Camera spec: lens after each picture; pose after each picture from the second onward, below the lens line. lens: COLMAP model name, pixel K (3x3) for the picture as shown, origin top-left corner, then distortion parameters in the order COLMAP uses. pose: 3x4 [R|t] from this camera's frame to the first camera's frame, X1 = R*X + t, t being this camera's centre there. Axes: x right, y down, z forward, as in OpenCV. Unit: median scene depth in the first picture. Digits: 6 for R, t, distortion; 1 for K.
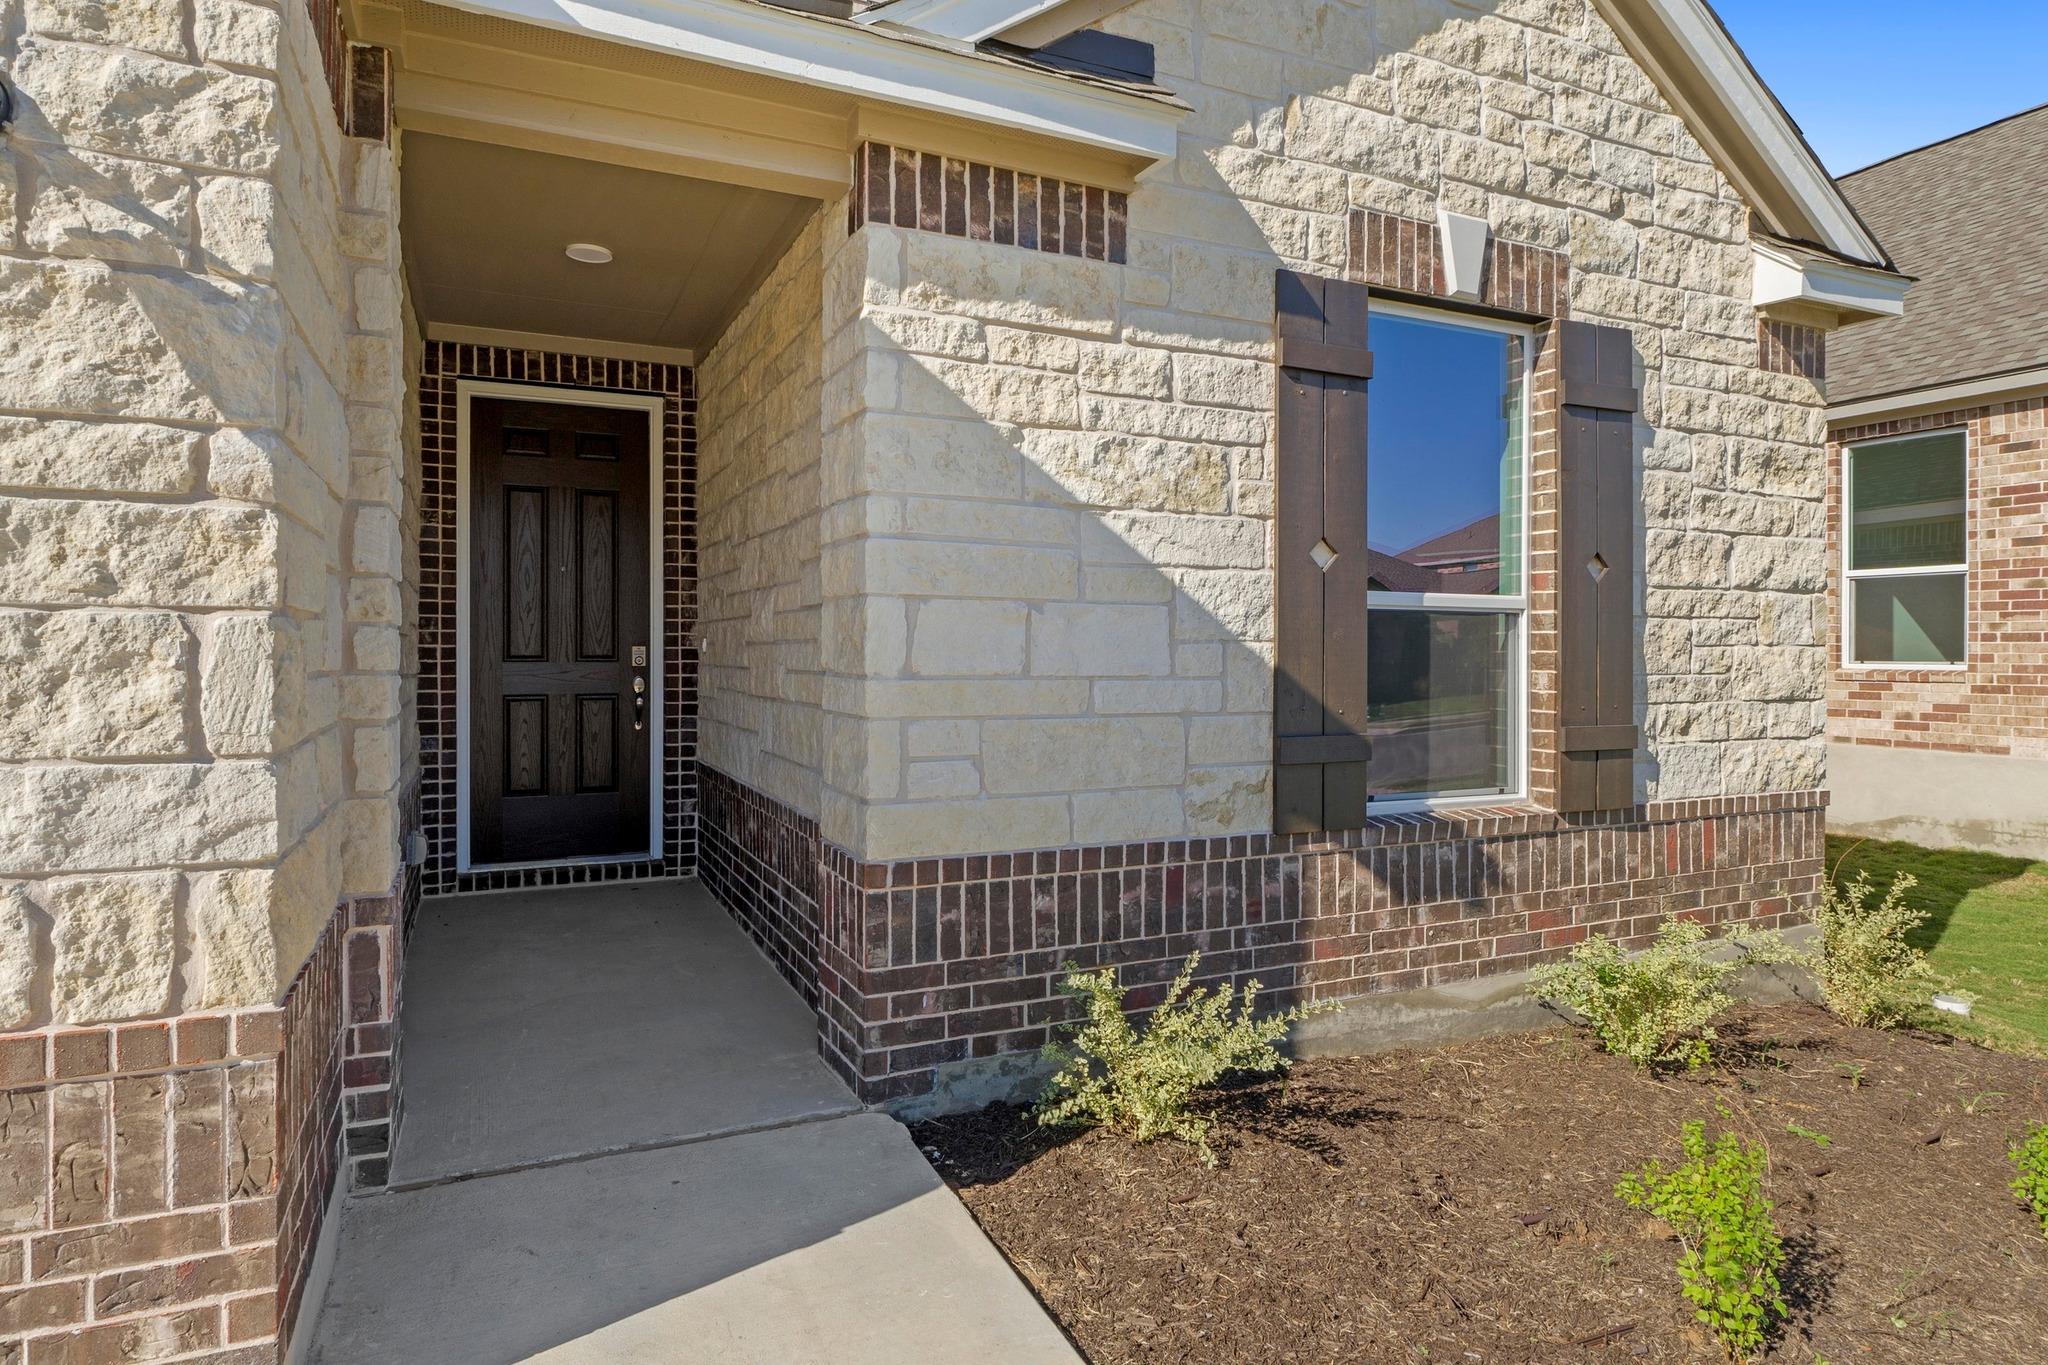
lens RADIAL K [[1150.9, 0, 1024.1], [0, 1150.9, 625.9], [0, 0, 1]] dist [-0.000841, -0.000723]
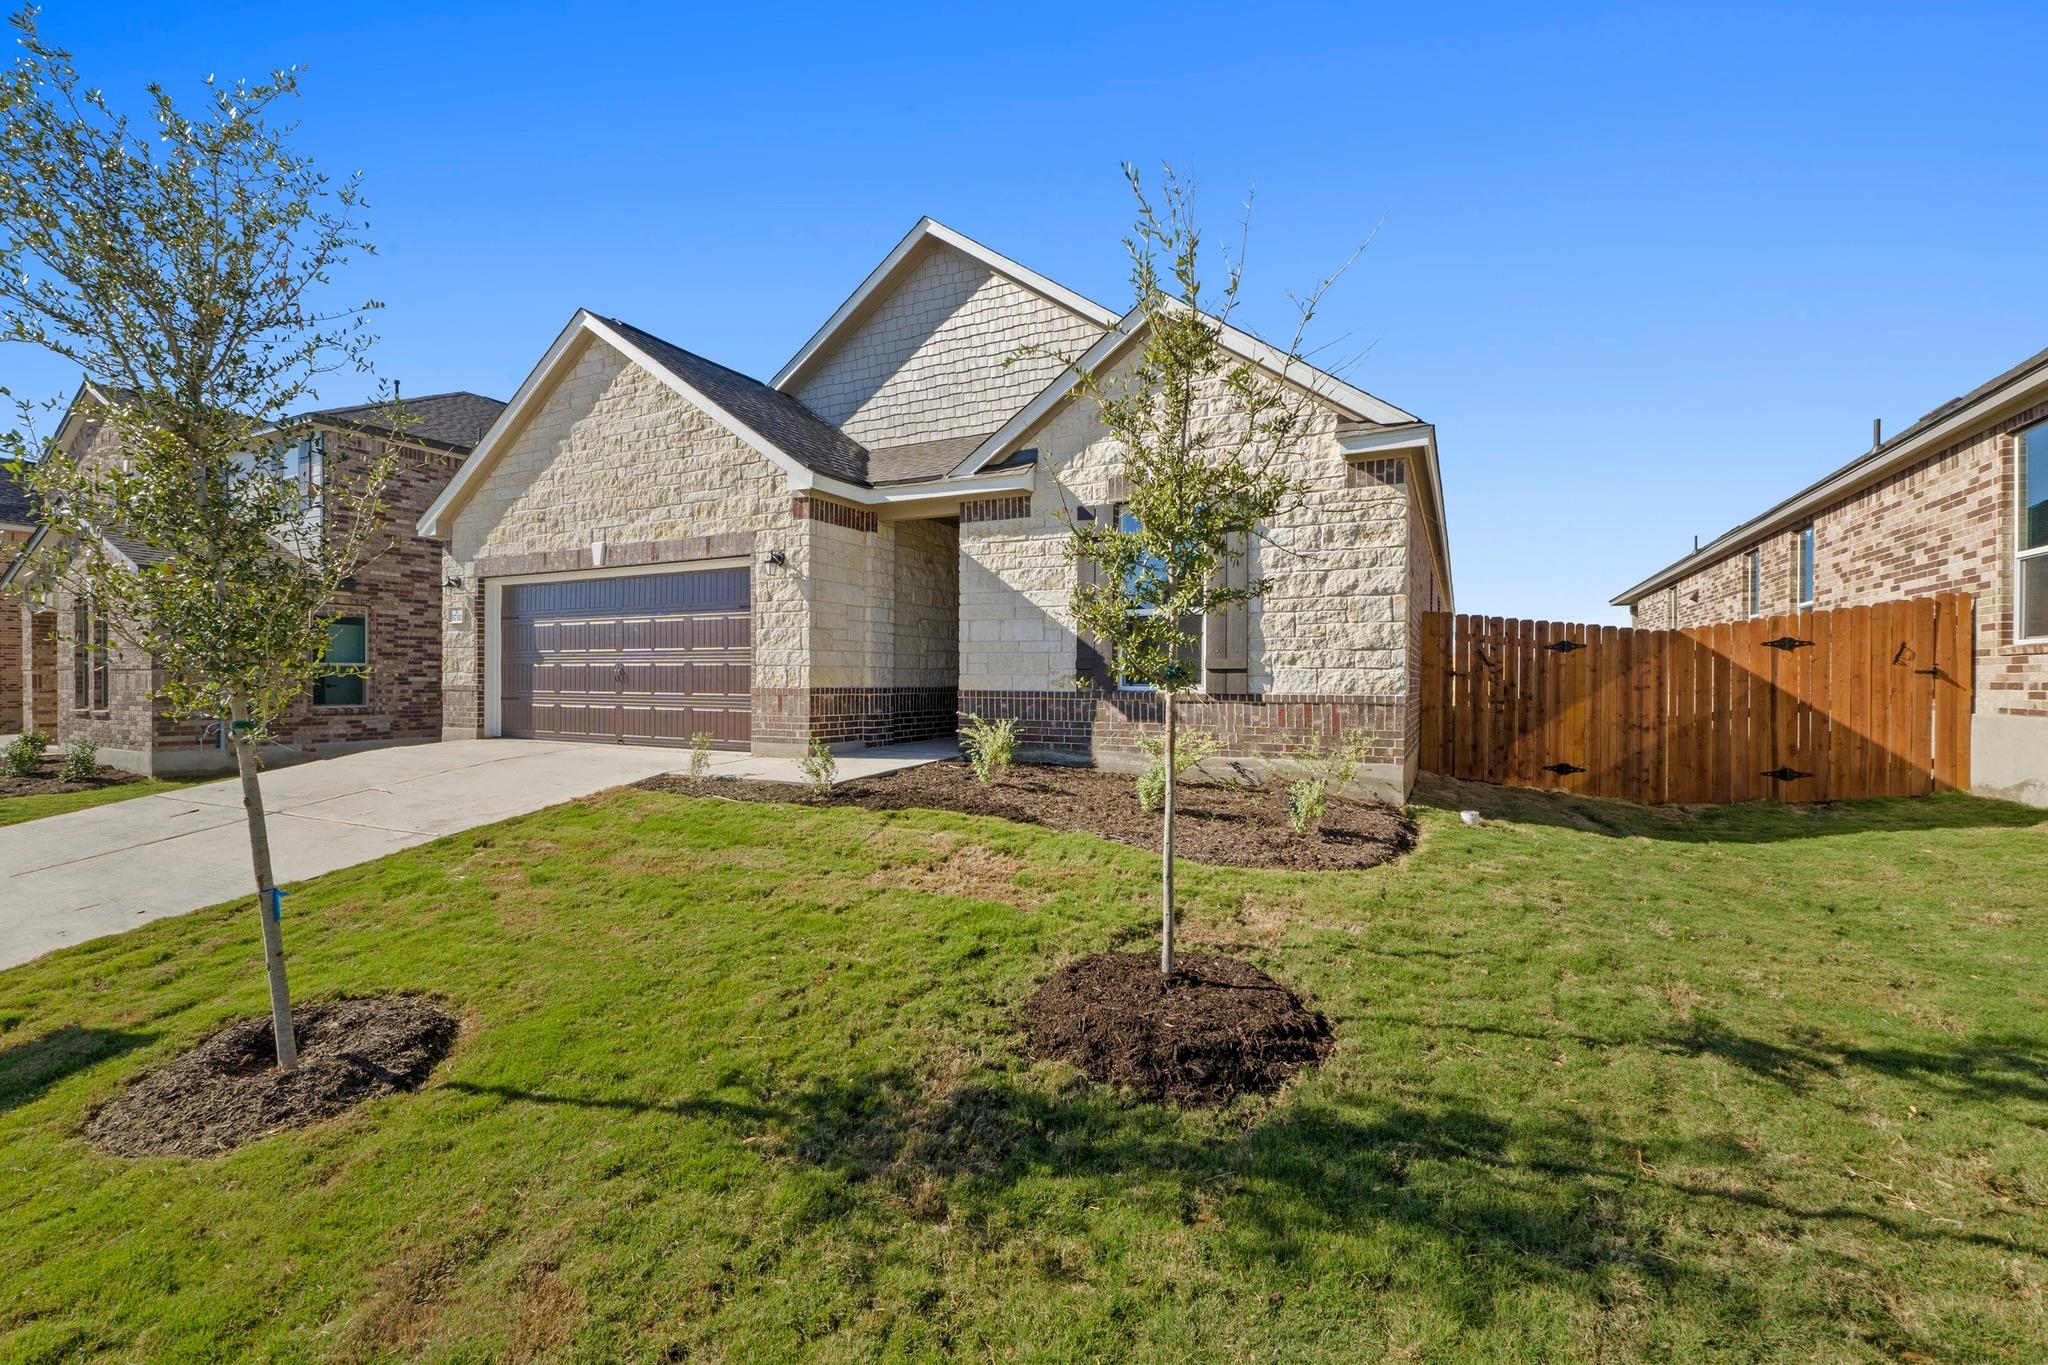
lens RADIAL K [[880.0, 0, 1020.4], [0, 880.0, 632.3], [0, 0, 1]] dist [0.000128, 0.000020]
pose [[0.614395, -0.044479, -0.787744, 1.933432], [0.012440, 0.998832, -0.046695, 0.128264], [0.788900, 0.018890, 0.614231, -0.540544]]
